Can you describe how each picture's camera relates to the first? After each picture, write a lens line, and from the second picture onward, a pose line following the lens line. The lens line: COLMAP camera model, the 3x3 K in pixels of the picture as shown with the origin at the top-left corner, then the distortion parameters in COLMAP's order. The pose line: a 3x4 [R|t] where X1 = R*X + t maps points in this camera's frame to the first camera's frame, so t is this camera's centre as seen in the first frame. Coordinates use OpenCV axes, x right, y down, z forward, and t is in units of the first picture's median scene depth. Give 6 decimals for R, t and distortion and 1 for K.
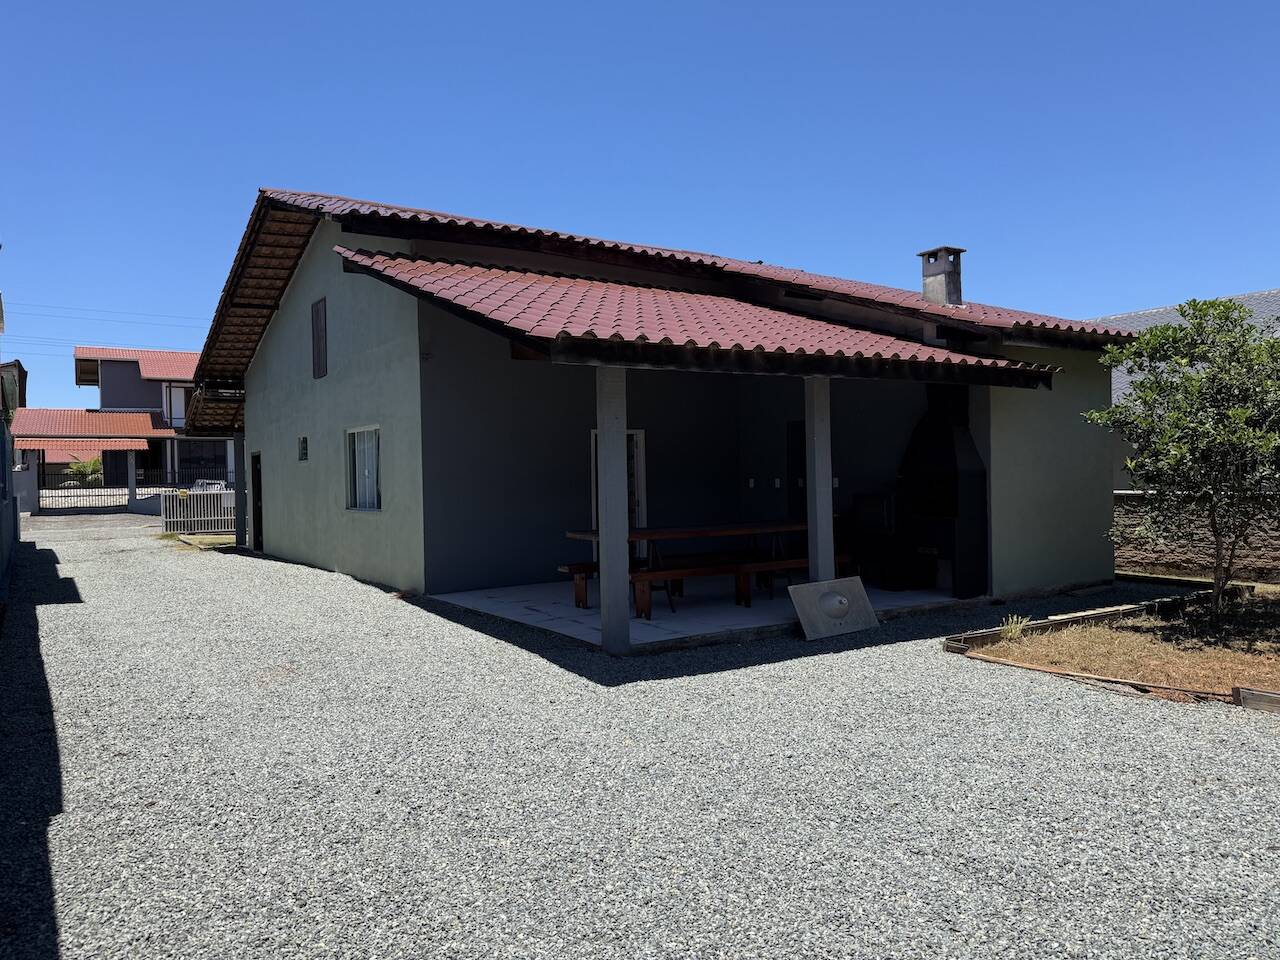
lens RADIAL K [[888.9, 0, 640.0], [0, 888.9, 480.0], [0, 0, 1]] dist [0.095303, -0.150598]
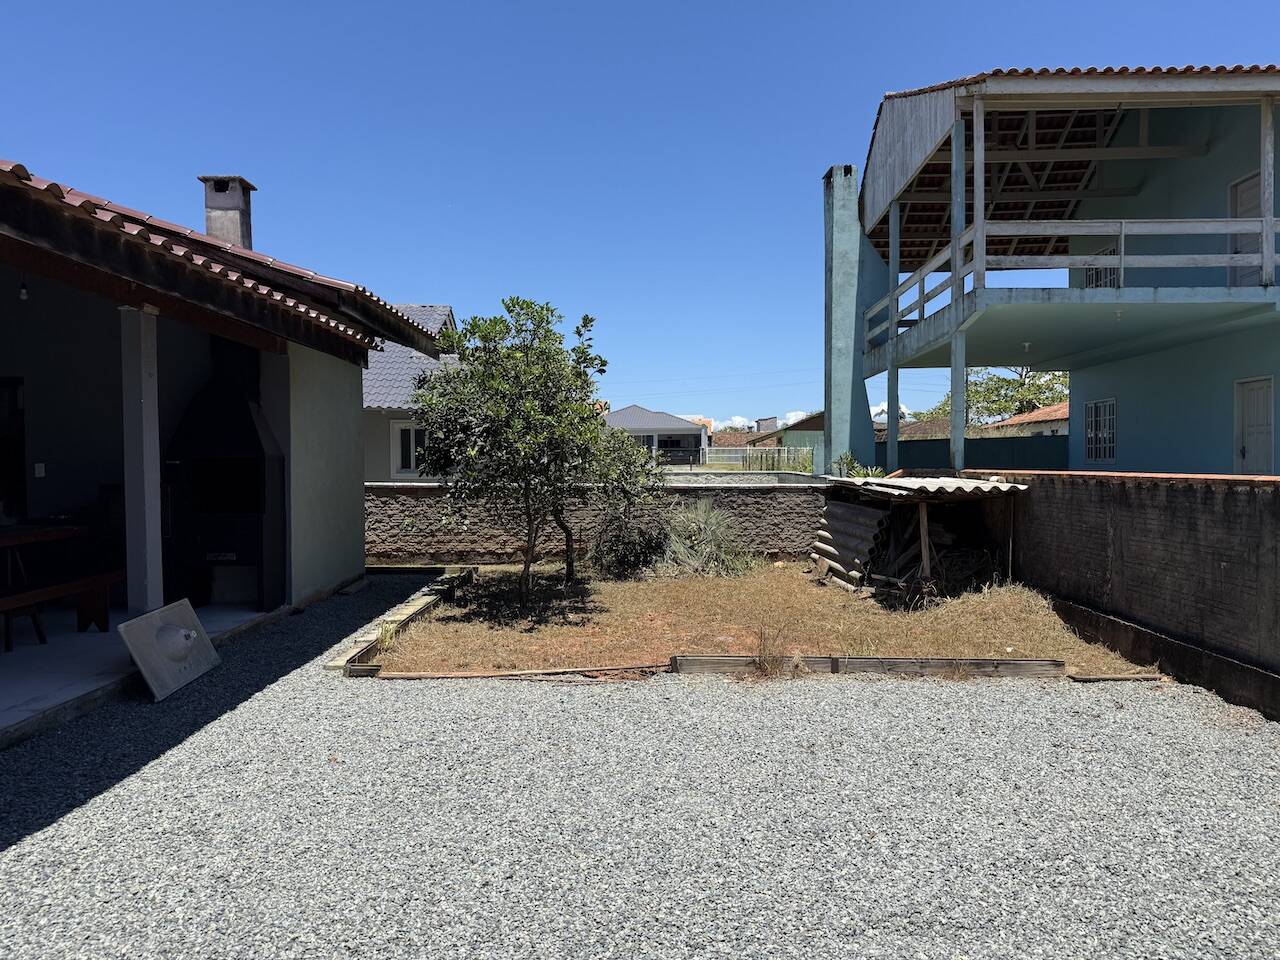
lens RADIAL K [[904.9, 0, 640.0], [0, 904.9, 480.0], [0, 0, 1]] dist [0.001105, -0.001738]
pose [[0.532672, -0.003234, 0.846315, -0.170324], [0.002207, 0.999995, 0.002432, 0.011129], [-0.846319, 0.000572, 0.532677, 0.292289]]
